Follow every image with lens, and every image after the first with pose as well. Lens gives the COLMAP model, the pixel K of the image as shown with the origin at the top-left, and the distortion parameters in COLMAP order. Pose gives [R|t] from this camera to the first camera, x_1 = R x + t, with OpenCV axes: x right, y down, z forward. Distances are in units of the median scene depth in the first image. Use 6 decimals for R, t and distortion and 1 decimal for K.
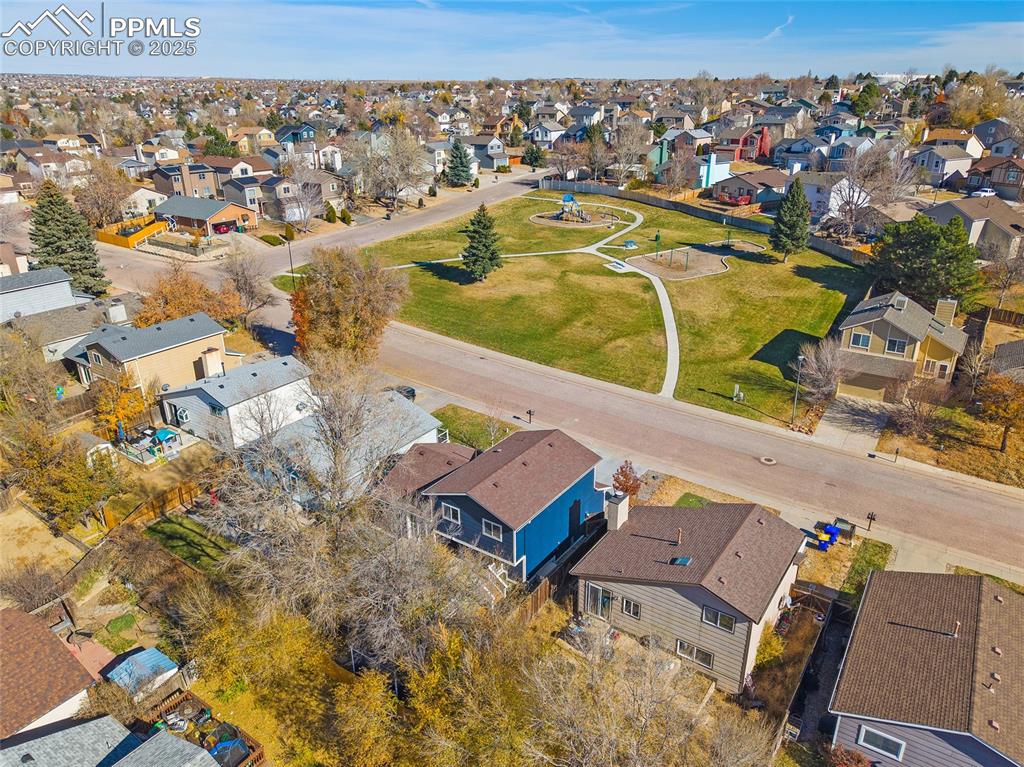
lens RADIAL K [[692.4, 0, 512.0], [0, 692.4, 383.5], [0, 0, 1]] dist [0.020594, -0.001375]
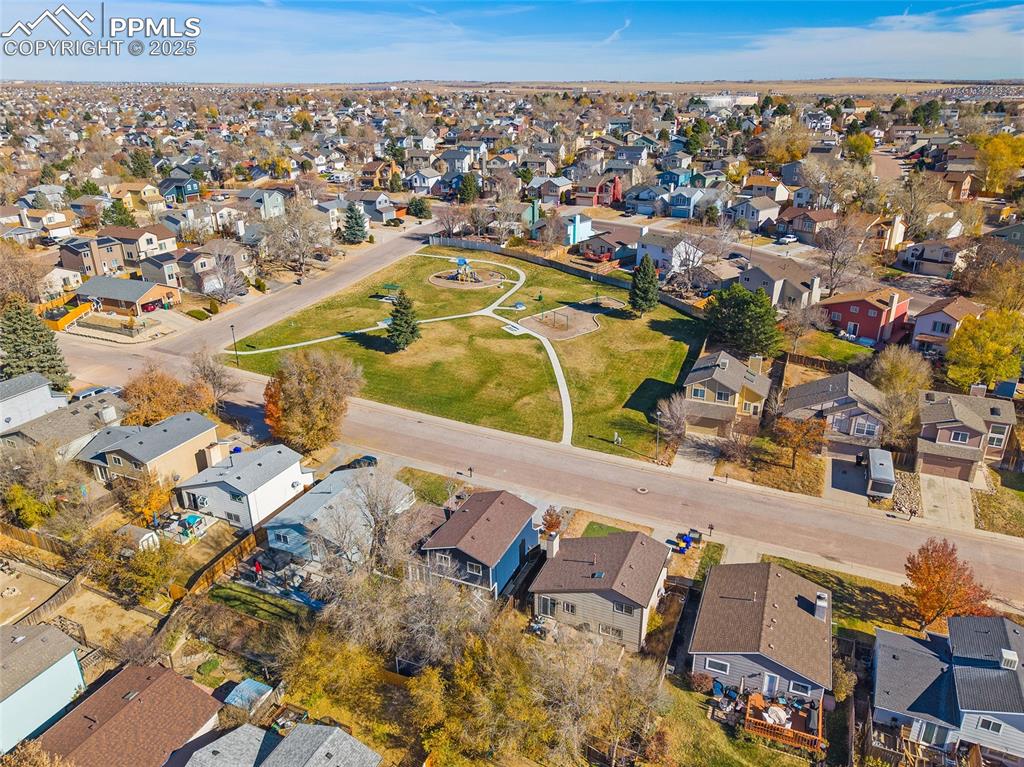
lens RADIAL K [[713.0, 0, 496.2], [0, 713.0, 379.9], [0, 0, 1]] dist [0.085903, -0.114998]
pose [[0.983603, -0.076333, 0.163398, -0.092056], [0.076253, 0.997066, 0.006770, -0.091345], [-0.163435, 0.005801, 0.986537, -0.247206]]
